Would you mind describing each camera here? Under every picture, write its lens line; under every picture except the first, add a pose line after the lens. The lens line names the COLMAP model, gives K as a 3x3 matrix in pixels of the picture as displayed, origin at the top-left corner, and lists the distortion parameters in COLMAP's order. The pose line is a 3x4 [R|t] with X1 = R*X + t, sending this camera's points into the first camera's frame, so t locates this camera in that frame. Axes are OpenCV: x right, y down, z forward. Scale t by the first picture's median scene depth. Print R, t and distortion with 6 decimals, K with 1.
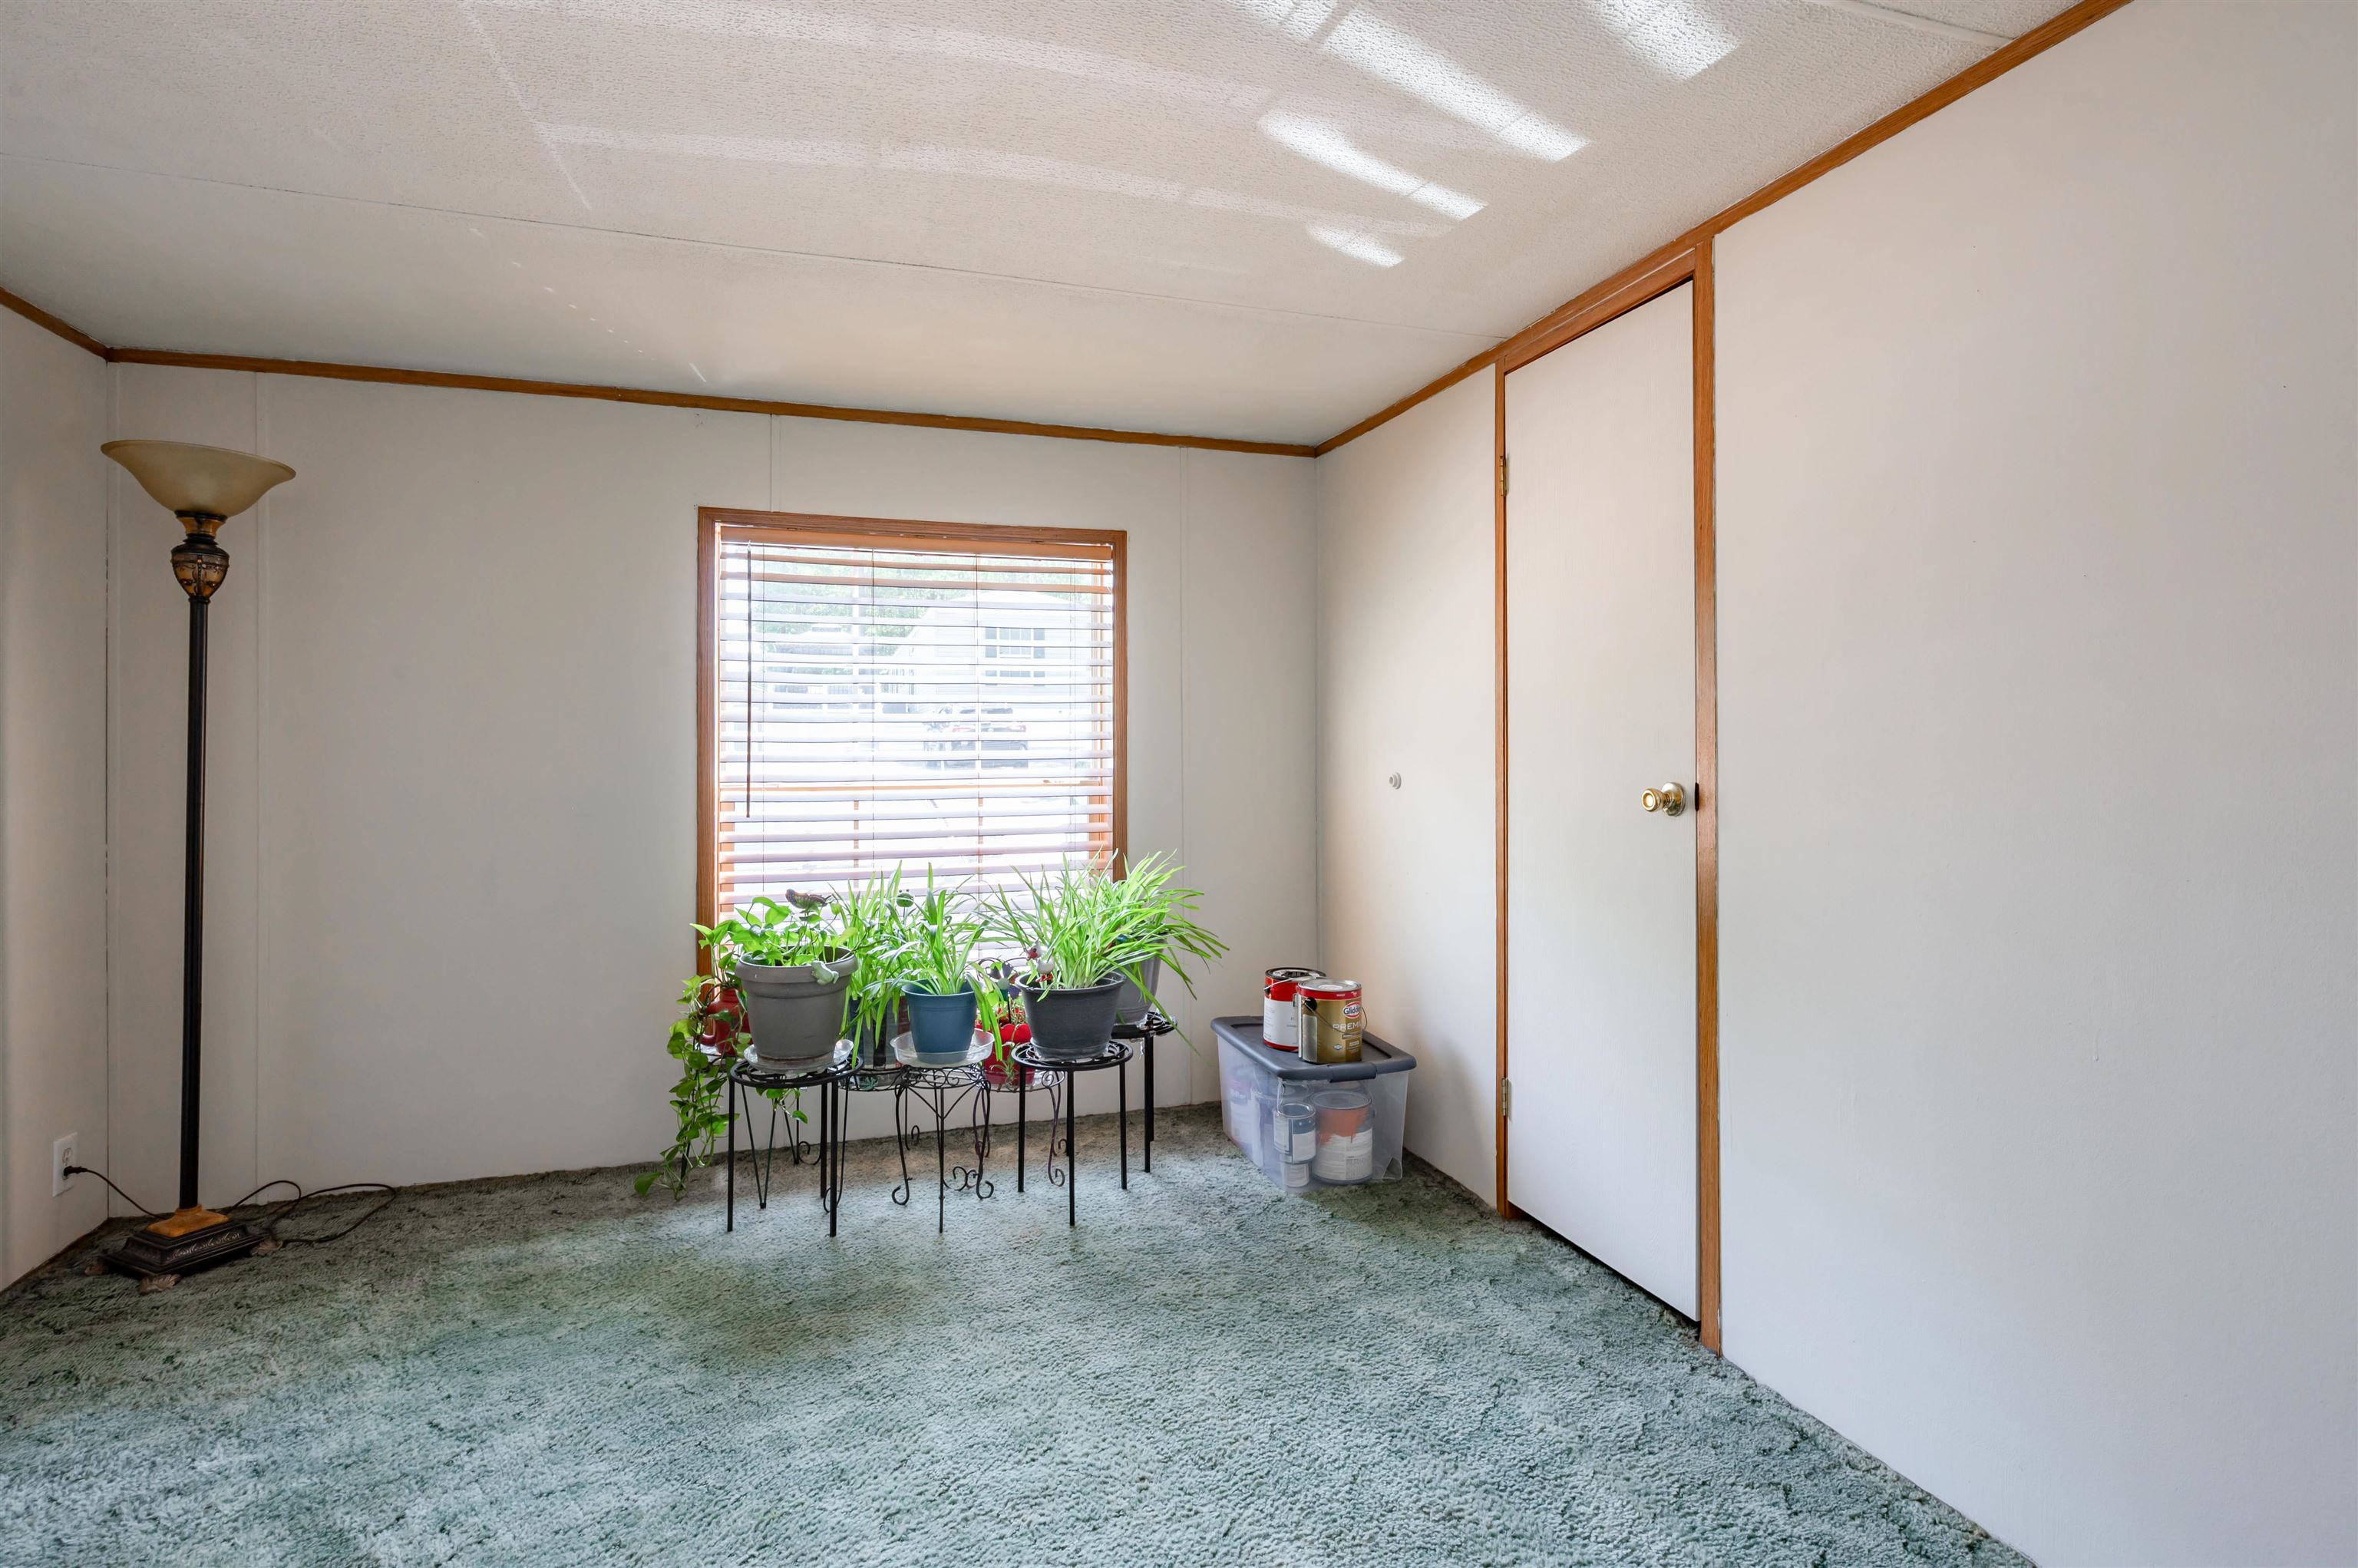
lens RADIAL K [[1151.1, 0, 1155.5], [0, 1151.1, 713.7], [0, 0, 1]] dist [-0.003474, 0.000309]
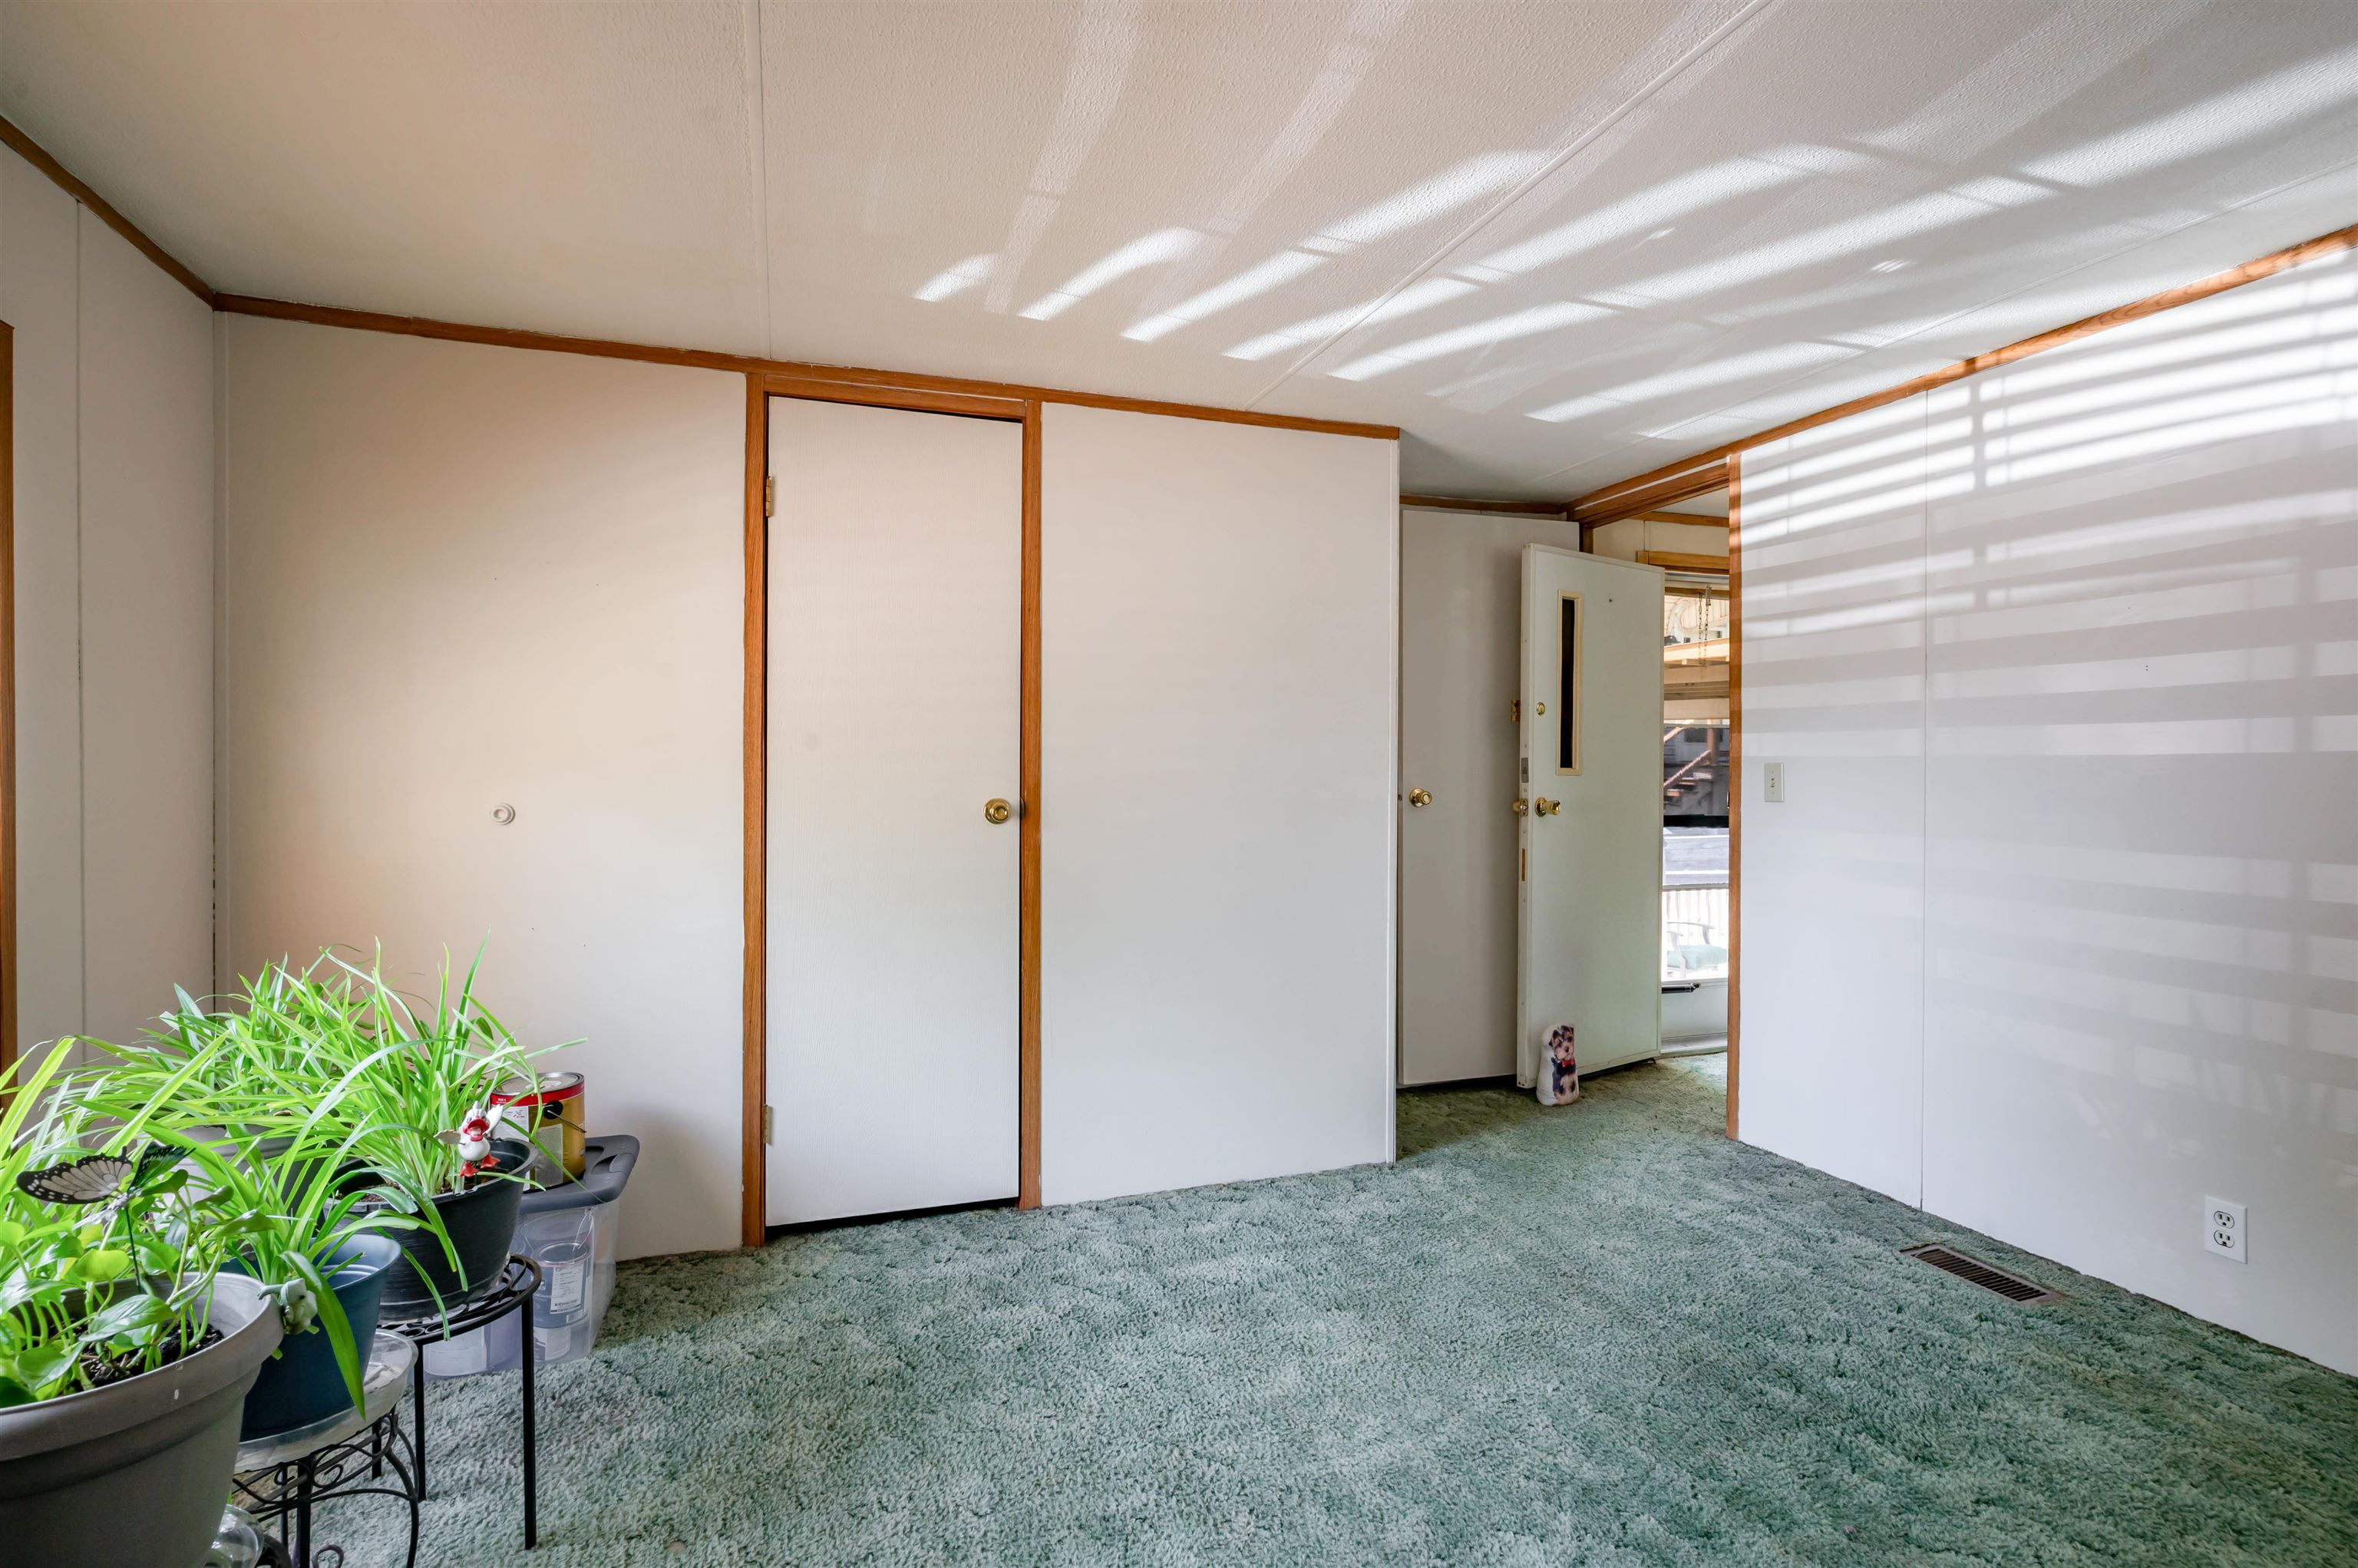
lens RADIAL K [[1125.4, 0, 1186.0], [0, 1125.4, 782.5], [0, 0, 1]] dist [-0.014013, 0.010388]
pose [[-0.027393, -0.009936, 0.999575, -0.813760], [-0.028514, 0.999551, 0.009154, 0.020109], [-0.999218, -0.028251, -0.027664, 0.805469]]
